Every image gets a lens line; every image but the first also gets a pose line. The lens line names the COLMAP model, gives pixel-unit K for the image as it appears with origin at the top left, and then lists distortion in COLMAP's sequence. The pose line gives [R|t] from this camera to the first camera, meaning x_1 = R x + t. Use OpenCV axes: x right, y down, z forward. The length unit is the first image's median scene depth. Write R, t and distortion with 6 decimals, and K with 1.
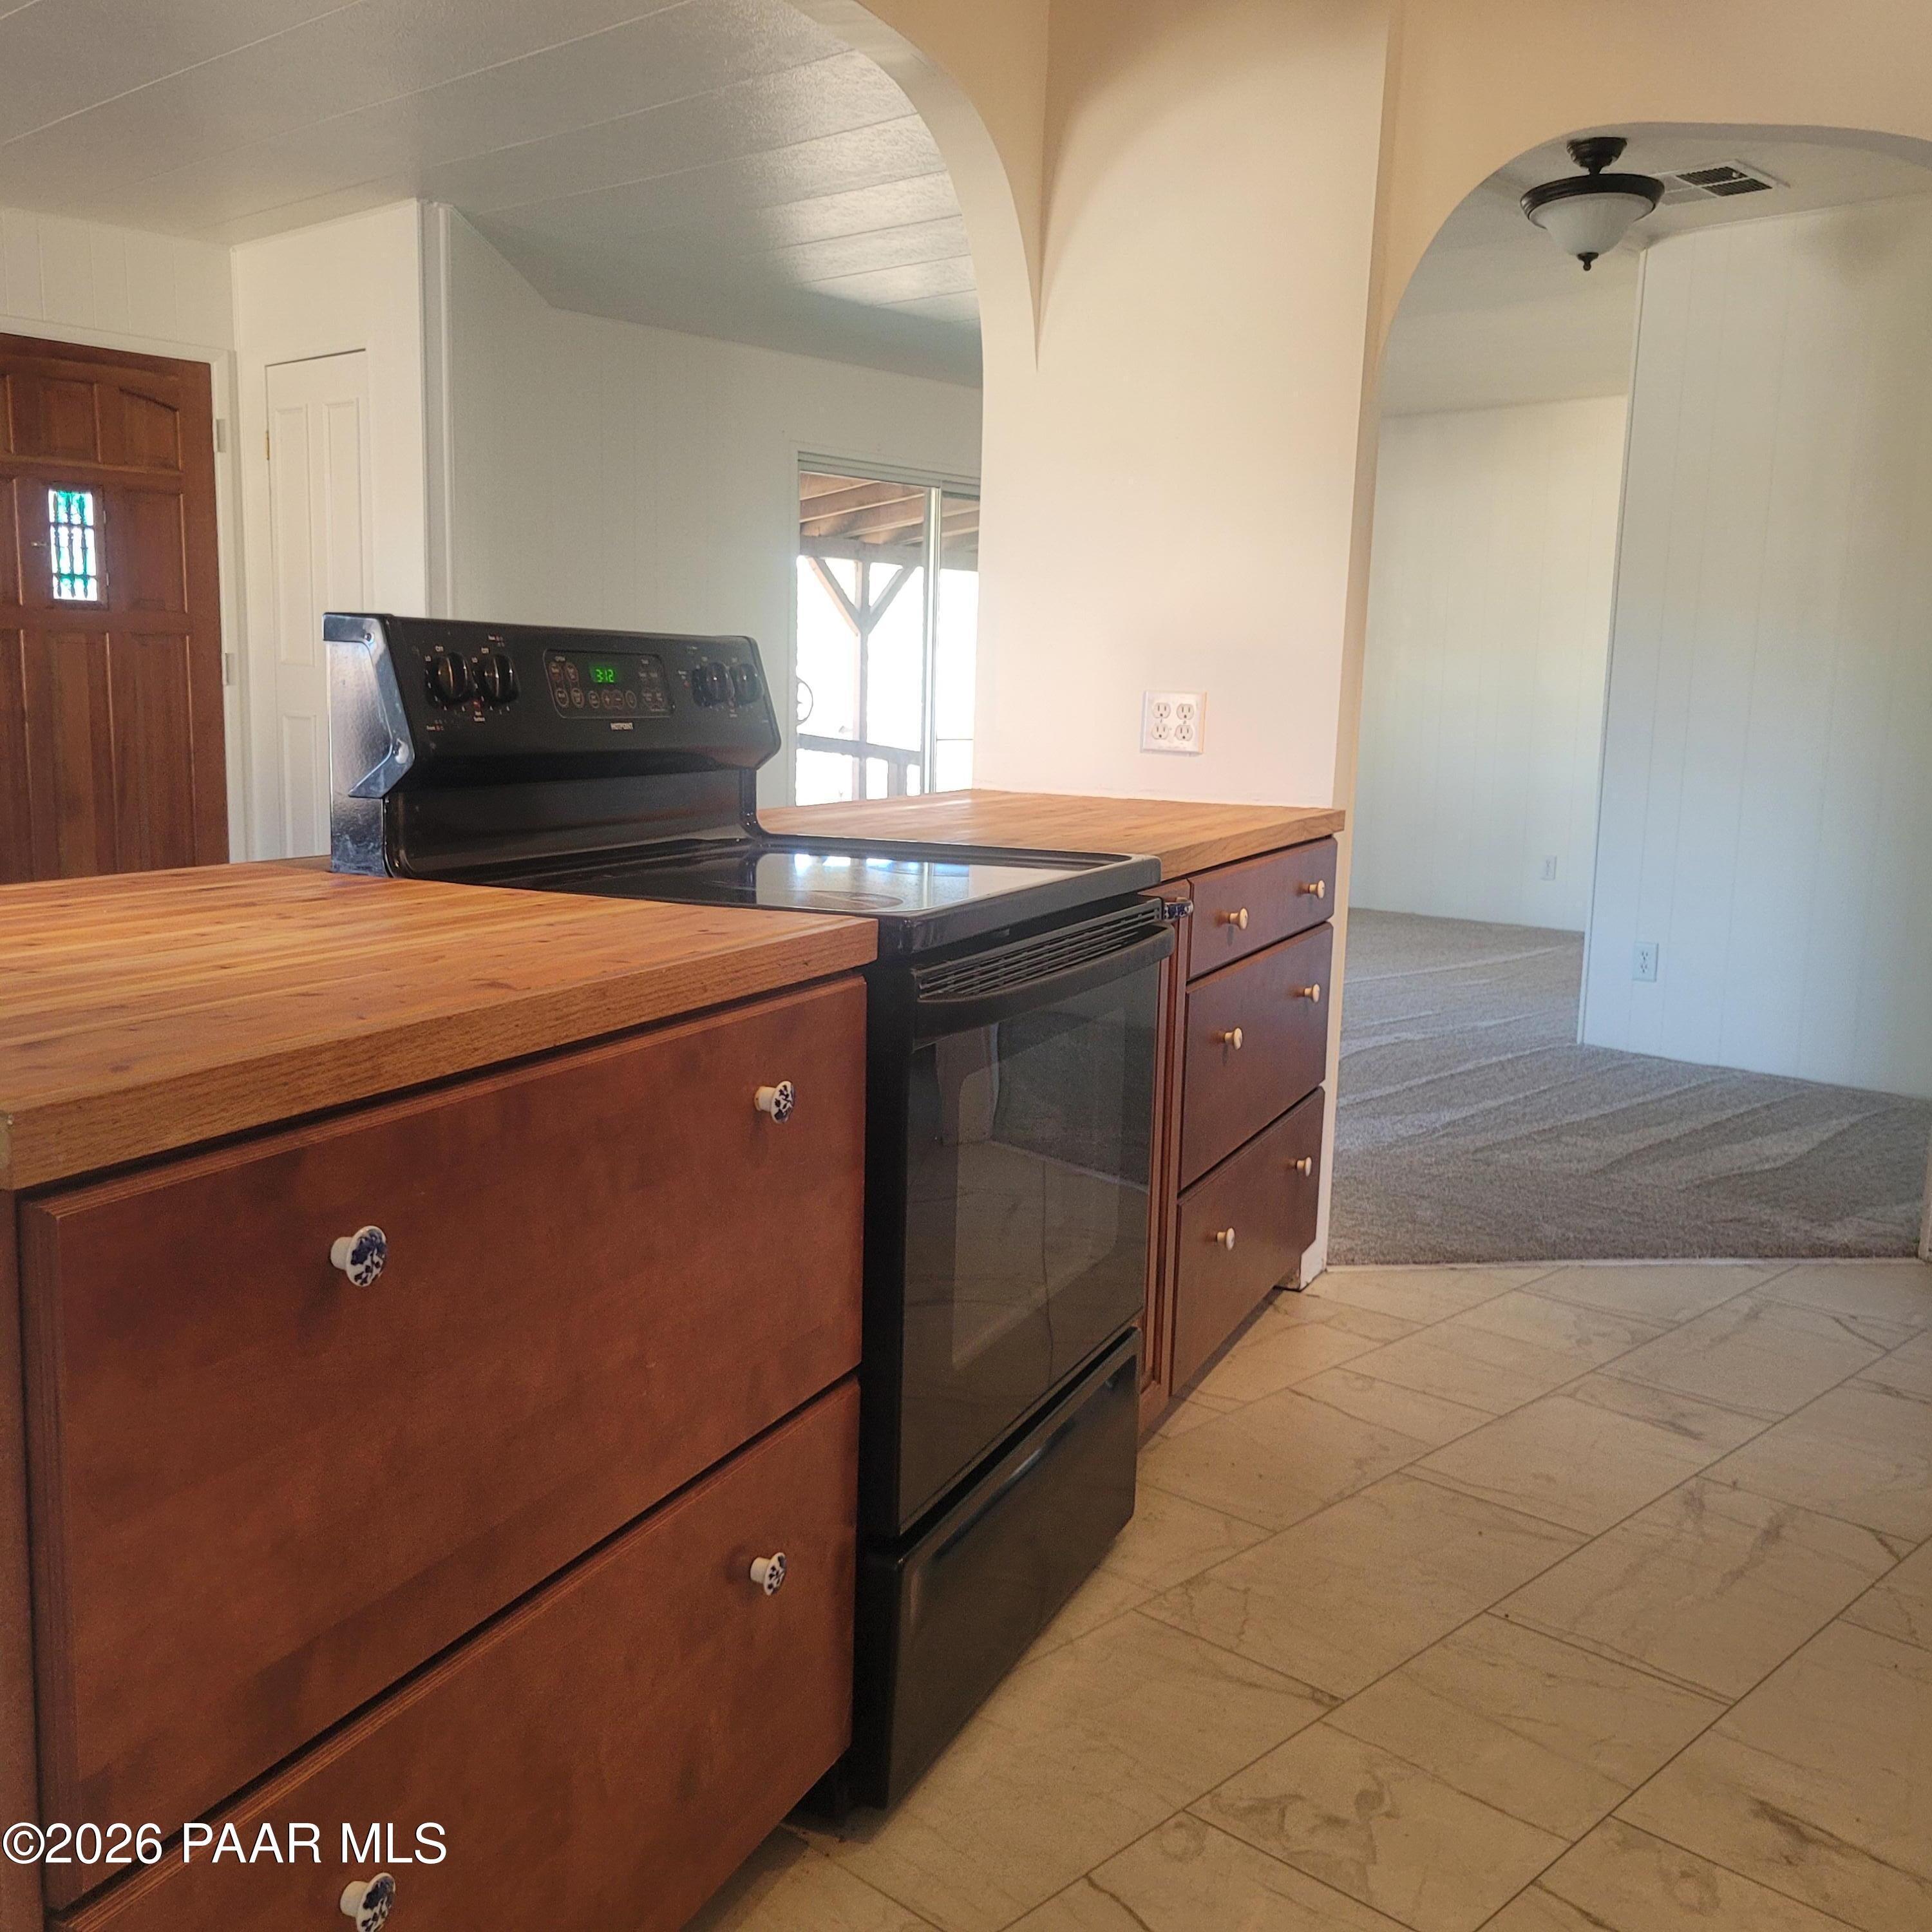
lens RADIAL K [[1938.6, 0, 966.1], [0, 1938.6, 989.9], [0, 0, 1]] dist [0.028209, 0.009437]
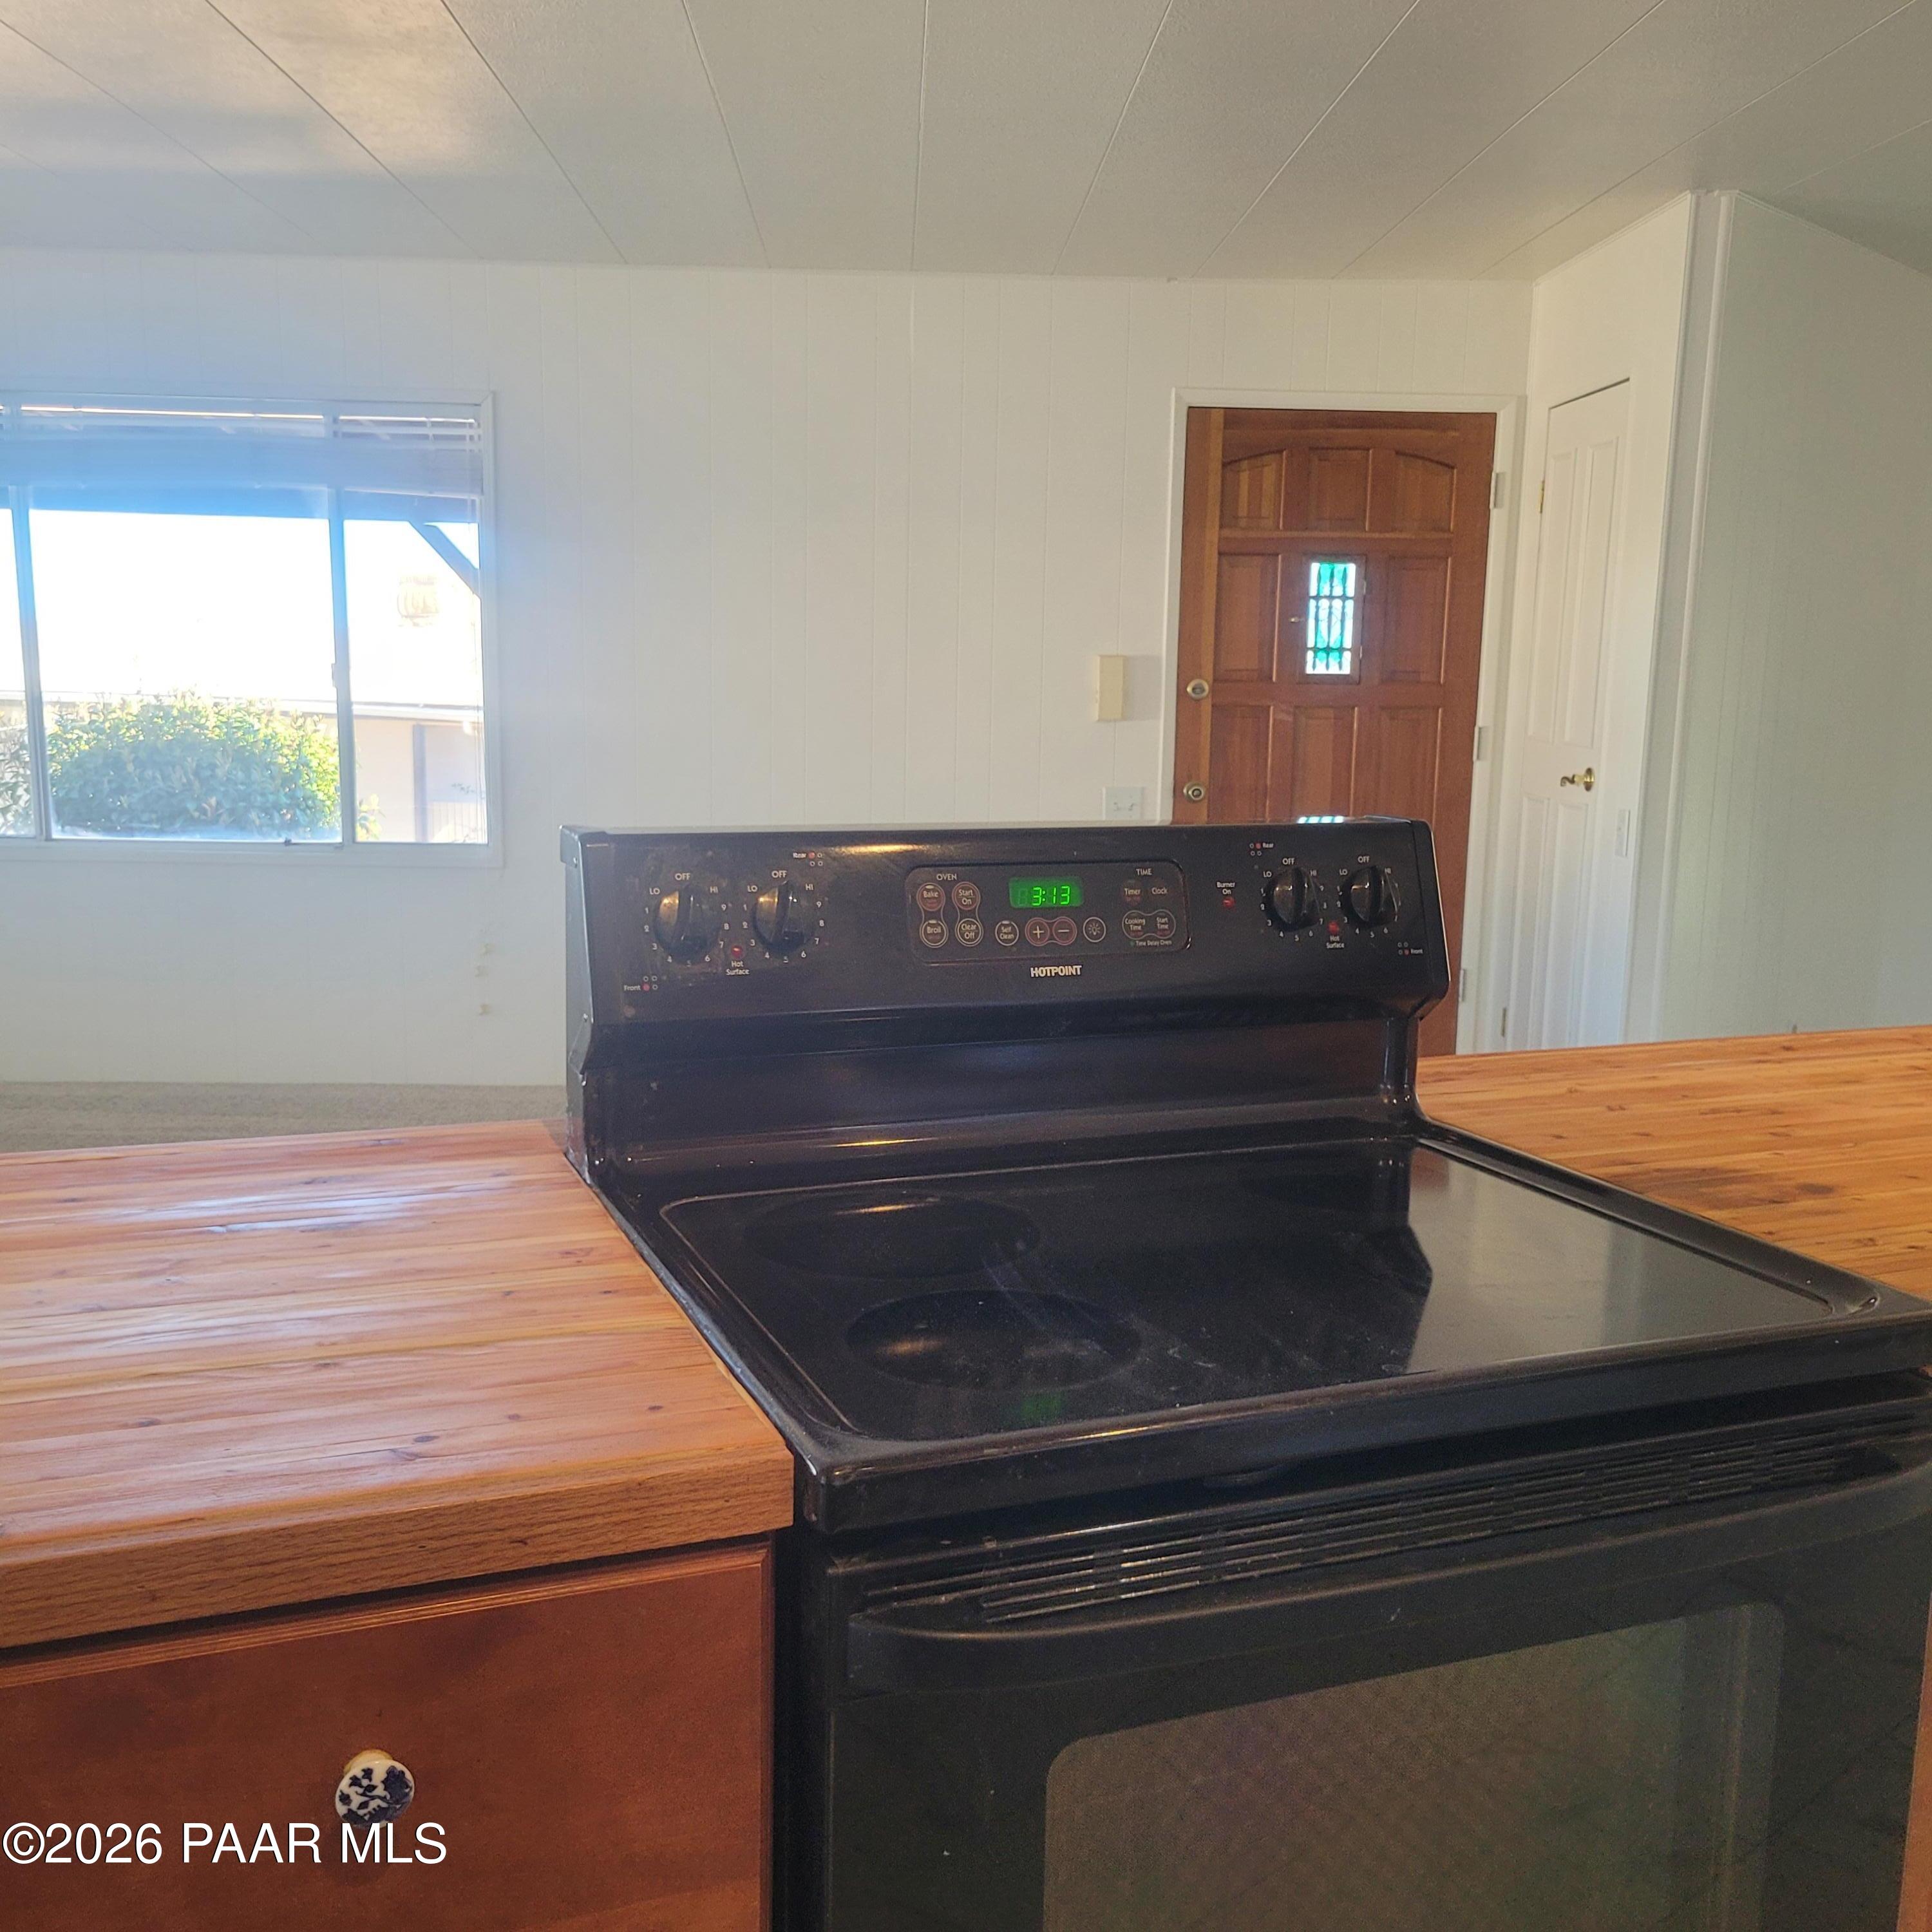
lens RADIAL K [[1938.6, 0, 966.1], [0, 1938.6, 989.9], [0, 0, 1]] dist [0.028209, 0.009437]
pose [[0.703516, 0.107557, -0.702493, 0.112901], [-0.113141, 0.992825, 0.038703, -0.060846], [0.701615, 0.052252, 0.710637, 0.196259]]
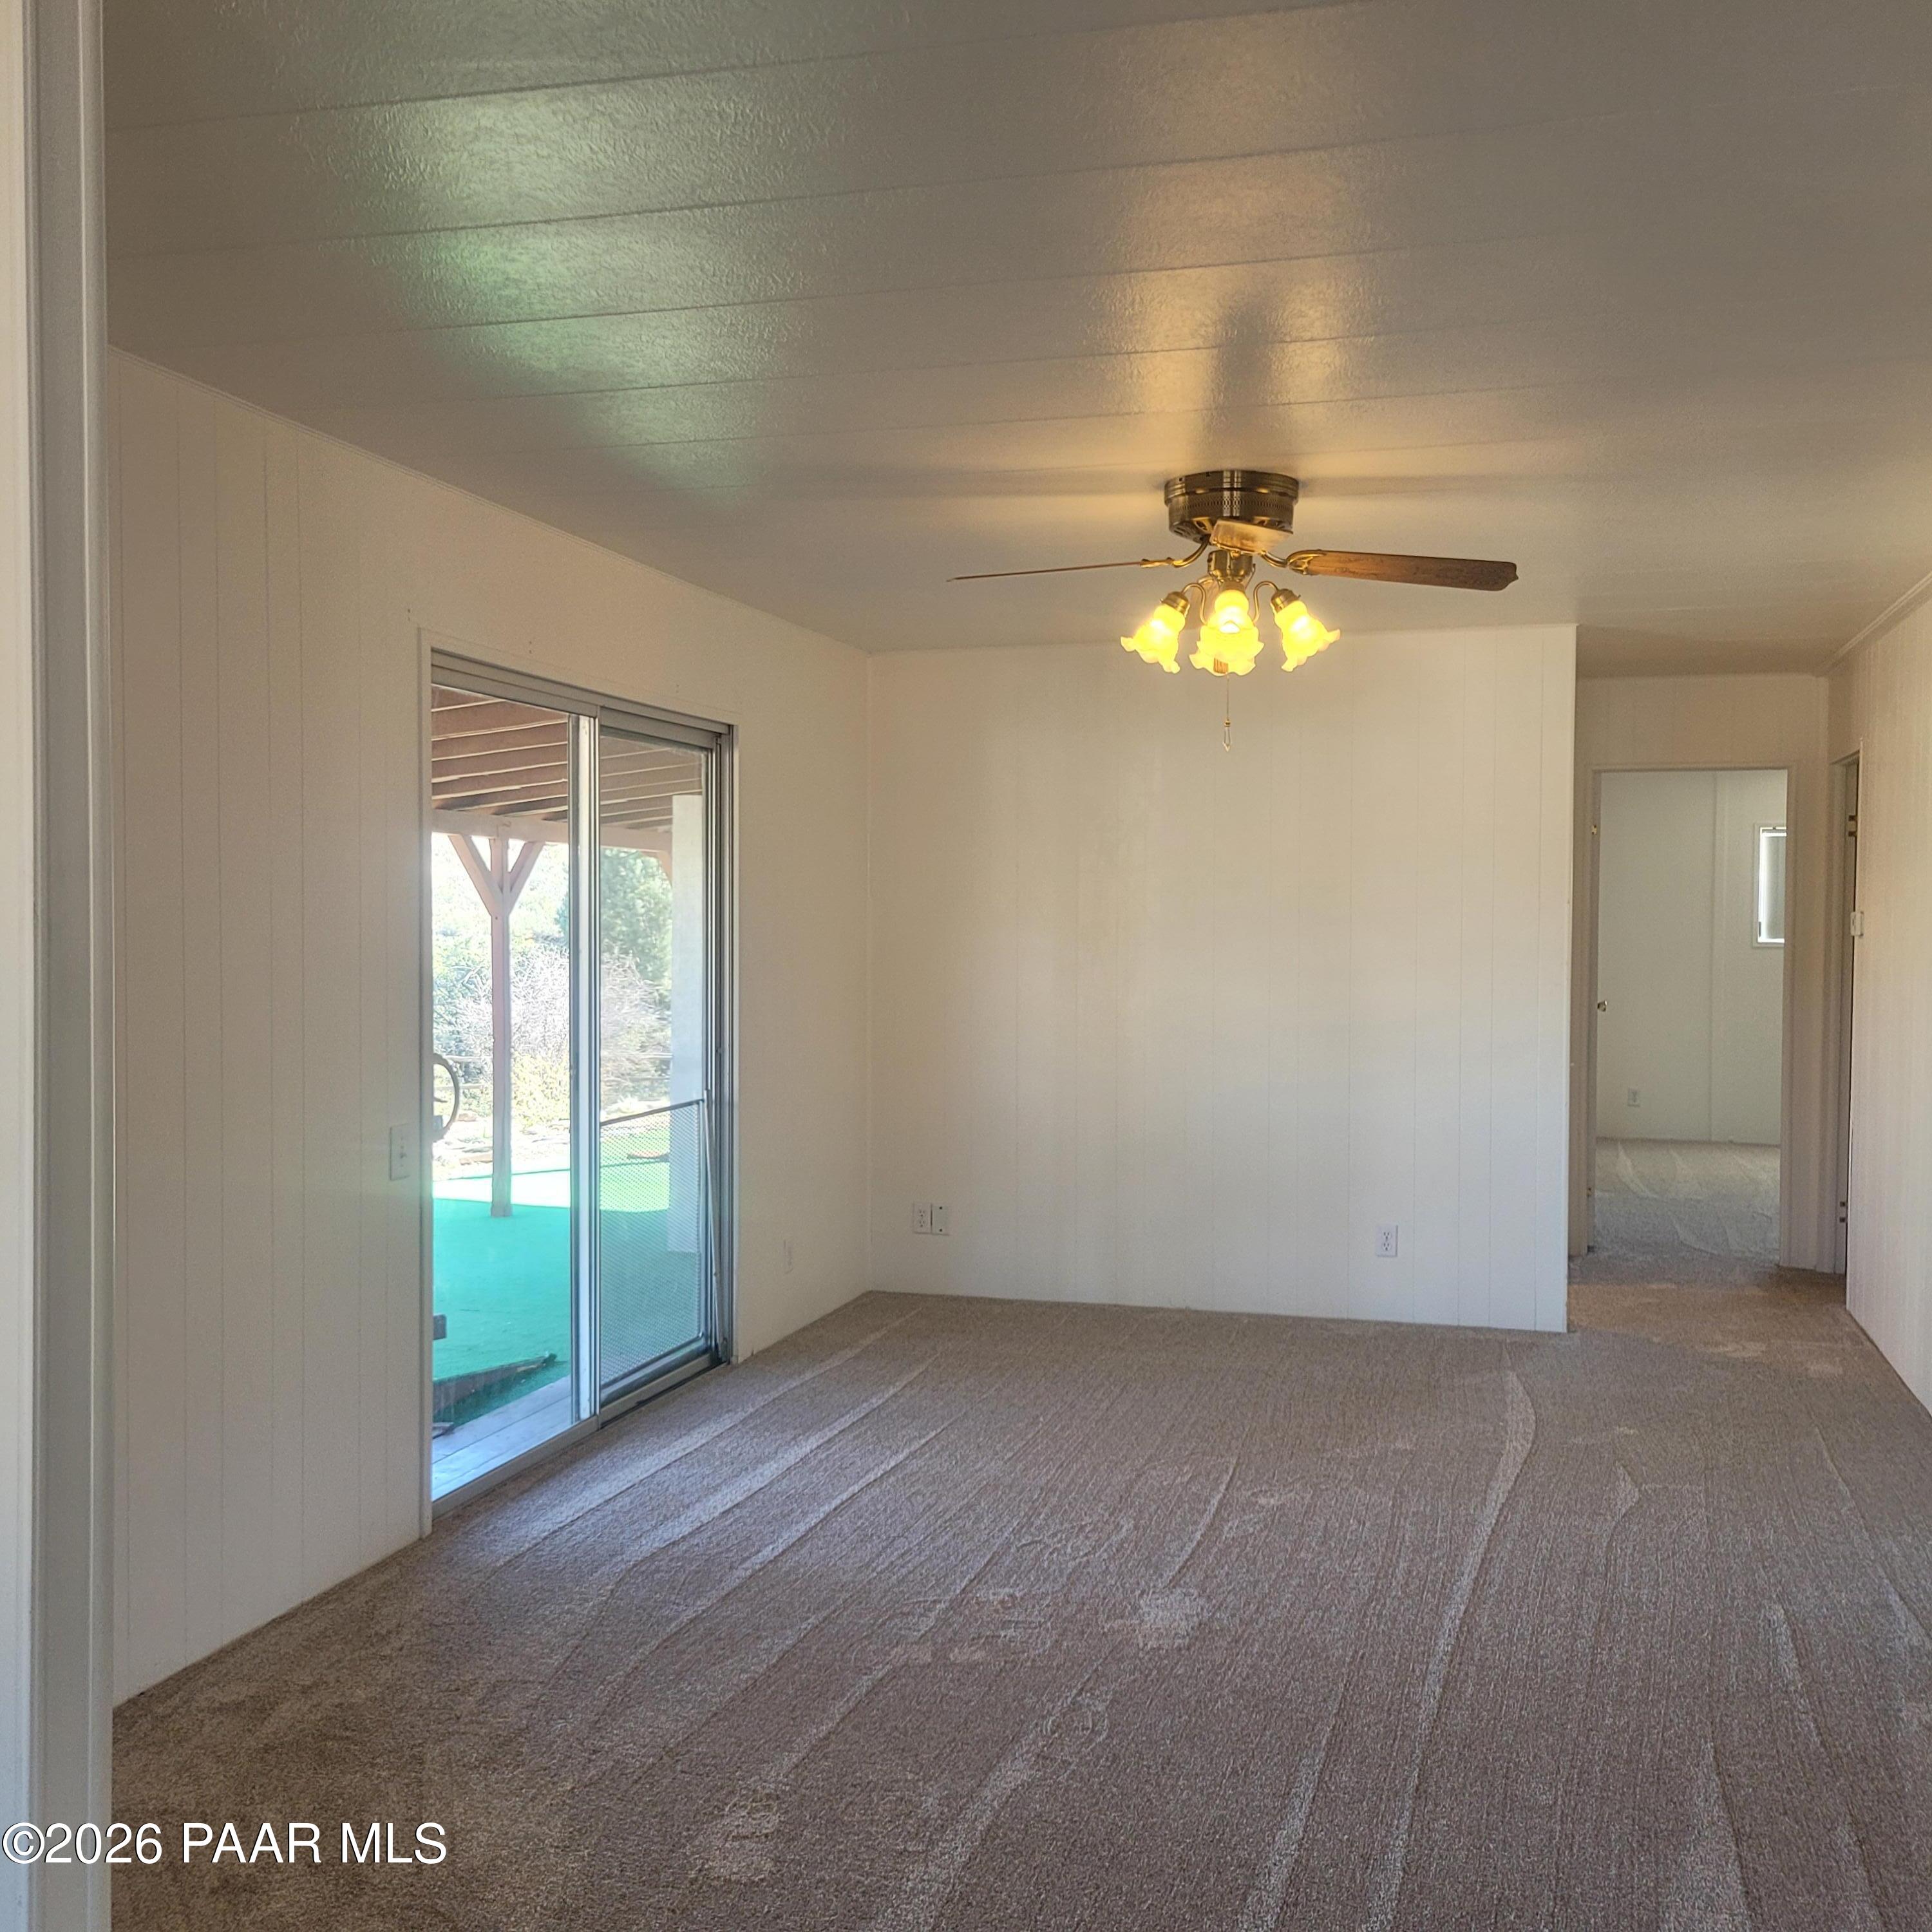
lens RADIAL K [[1938.6, 0, 966.1], [0, 1938.6, 989.9], [0, 0, 1]] dist [0.028209, 0.009437]
pose [[0.884605, -0.035555, 0.464983, -0.278240], [0.087286, 0.992091, -0.090198, -0.157740], [-0.458099, 0.120376, 0.880713, 0.608165]]
